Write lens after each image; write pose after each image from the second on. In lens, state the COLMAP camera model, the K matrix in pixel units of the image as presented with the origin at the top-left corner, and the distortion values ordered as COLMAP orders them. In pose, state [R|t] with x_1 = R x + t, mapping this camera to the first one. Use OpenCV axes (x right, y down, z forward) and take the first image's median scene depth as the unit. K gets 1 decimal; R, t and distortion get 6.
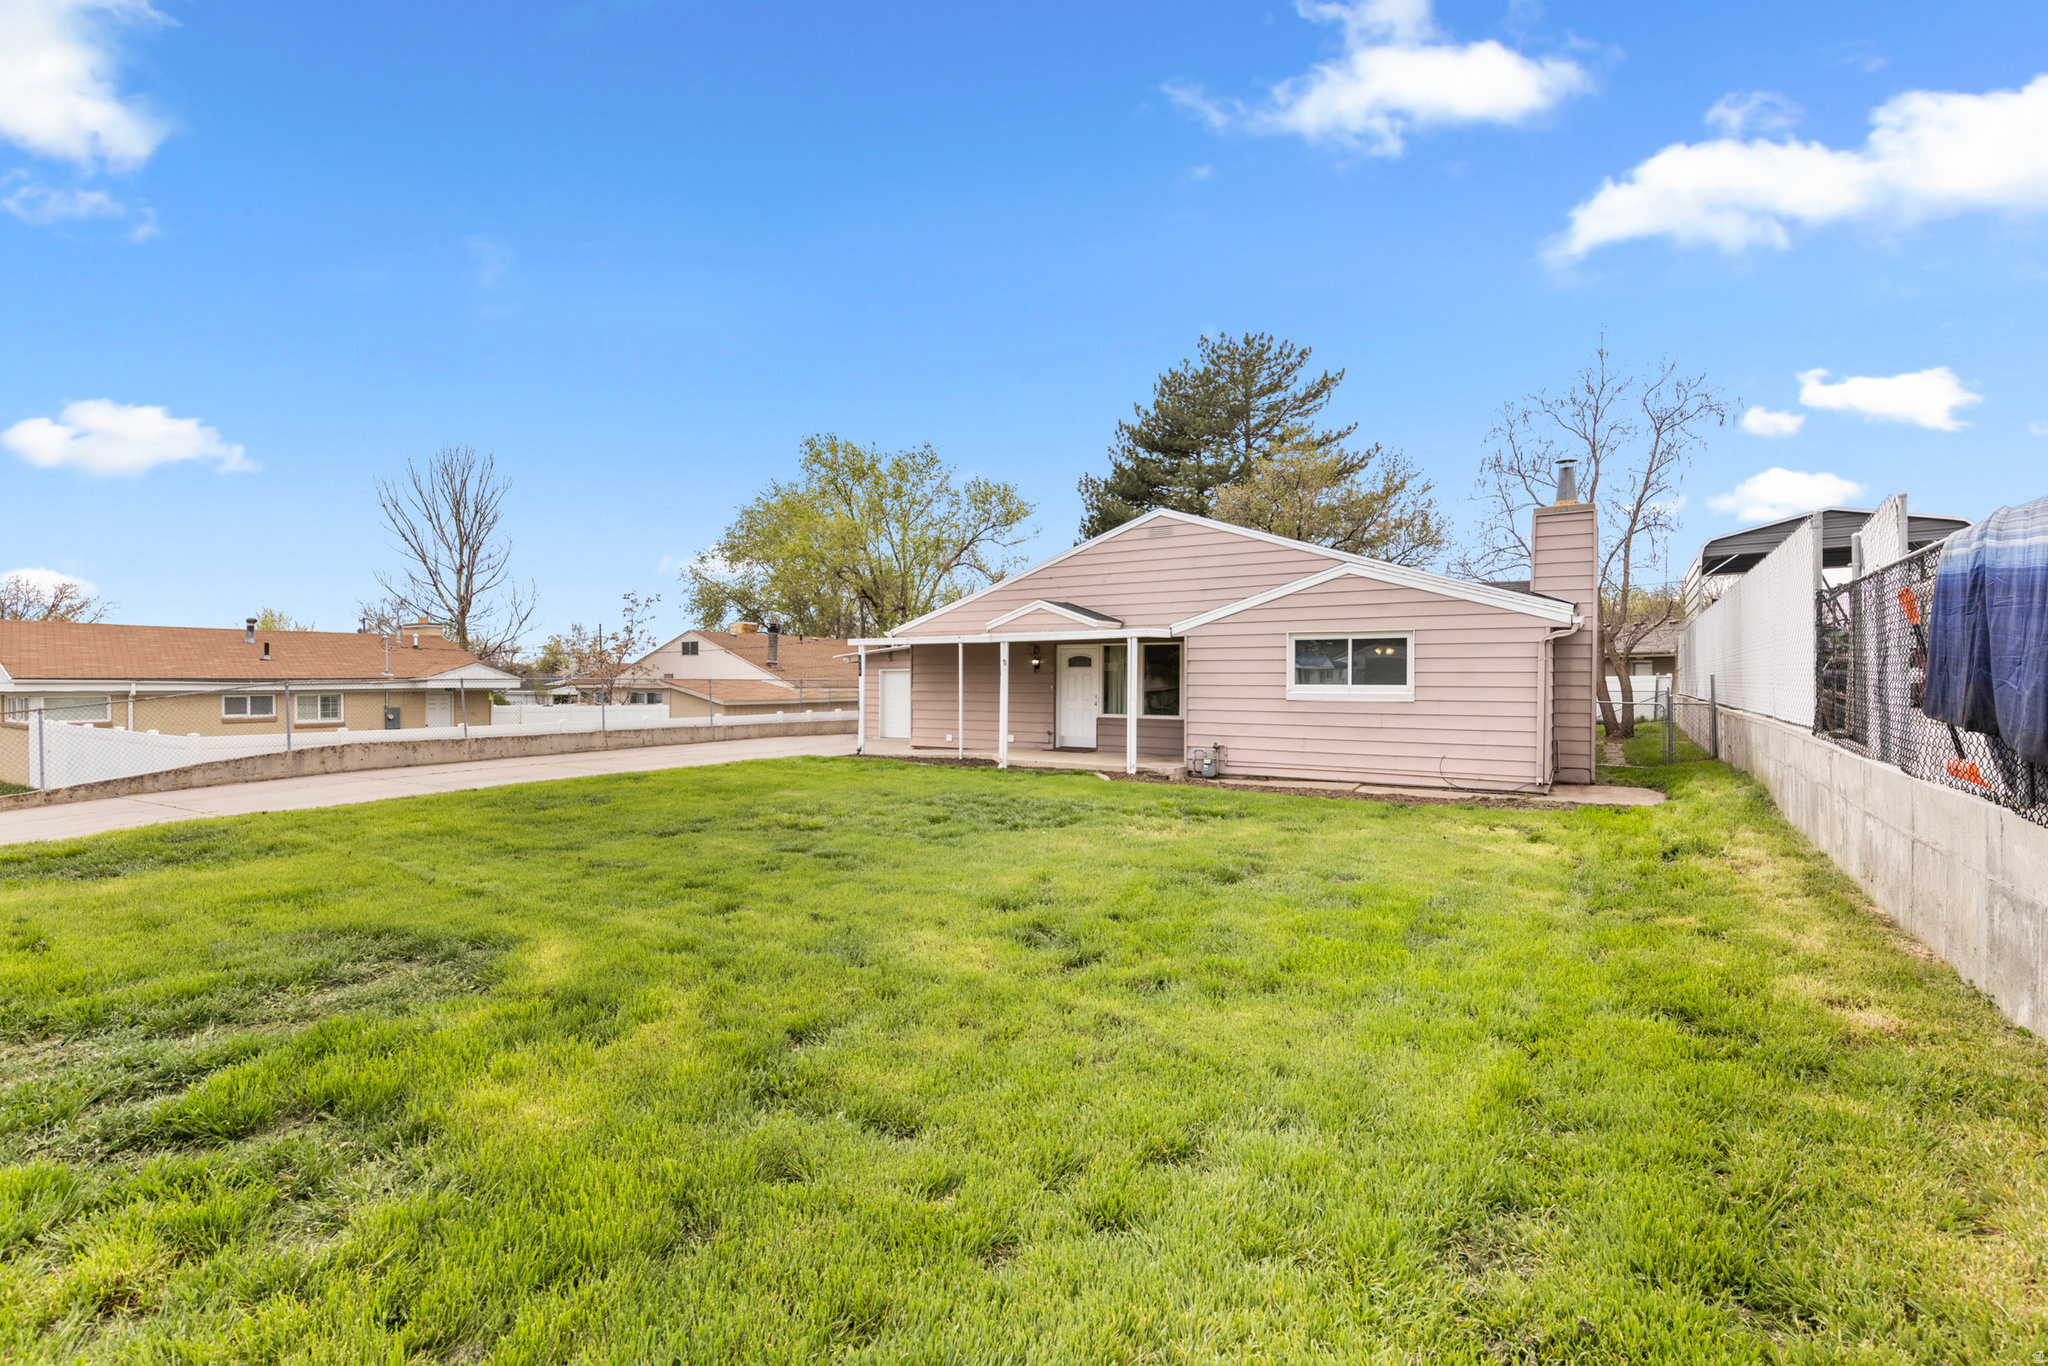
lens RADIAL K [[926.6, 0, 1012.4], [0, 926.6, 660.8], [0, 0, 1]] dist [0.004593, -0.000631]
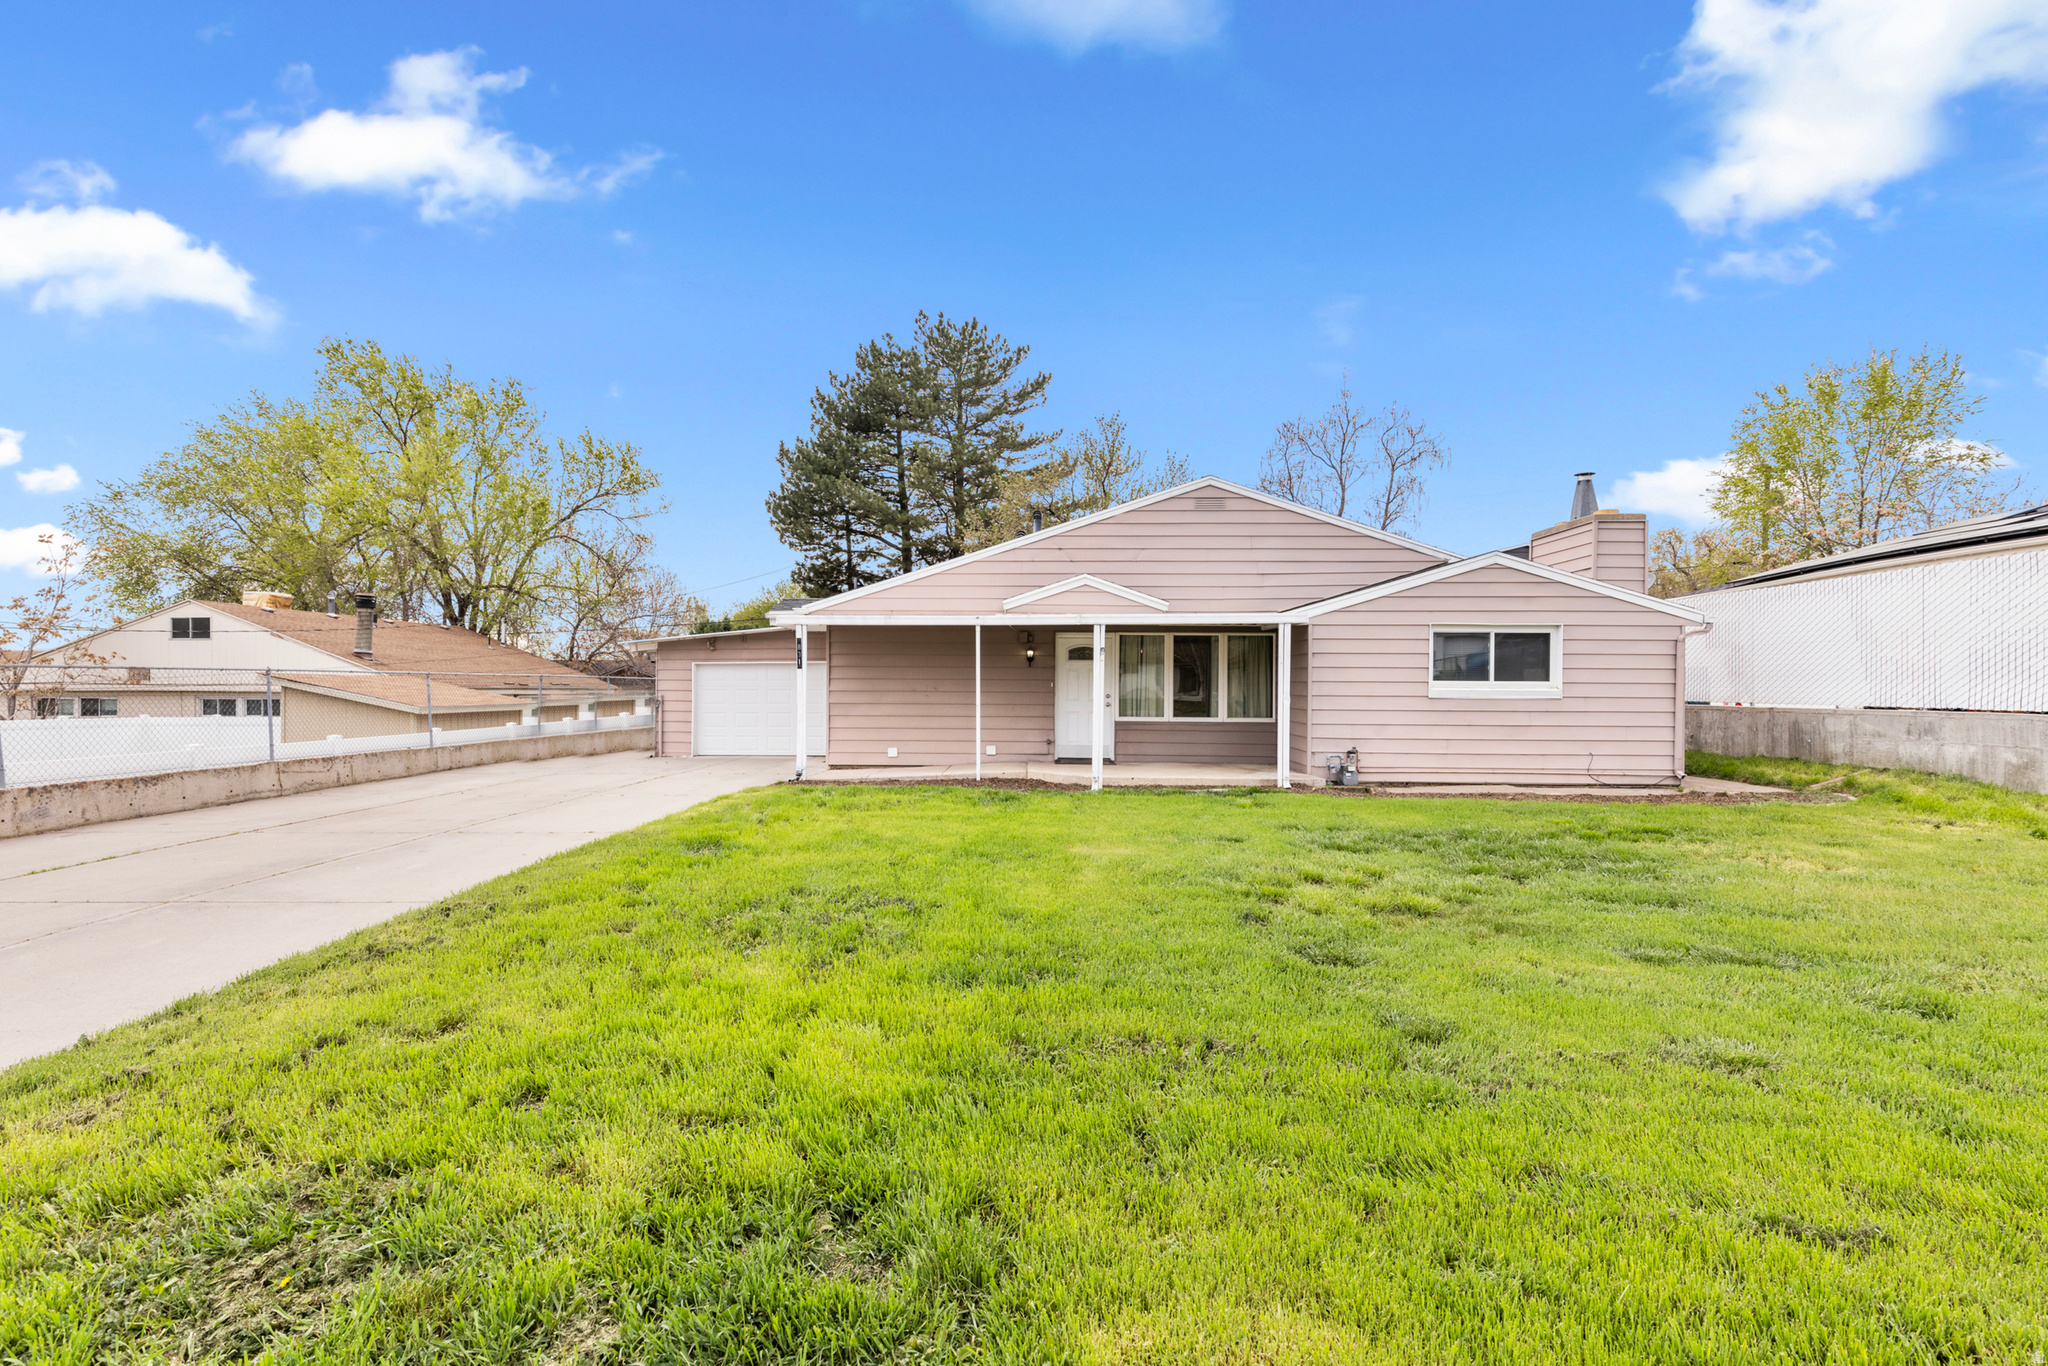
lens RADIAL K [[926.6, 0, 1016.5], [0, 926.6, 655.1], [0, 0, 1]] dist [0.004593, -0.000631]
pose [[0.857193, 0.018517, 0.514663, -0.391393], [-0.013370, 0.999817, -0.013705, 0.013749], [-0.514822, 0.004867, 0.857283, 0.319897]]
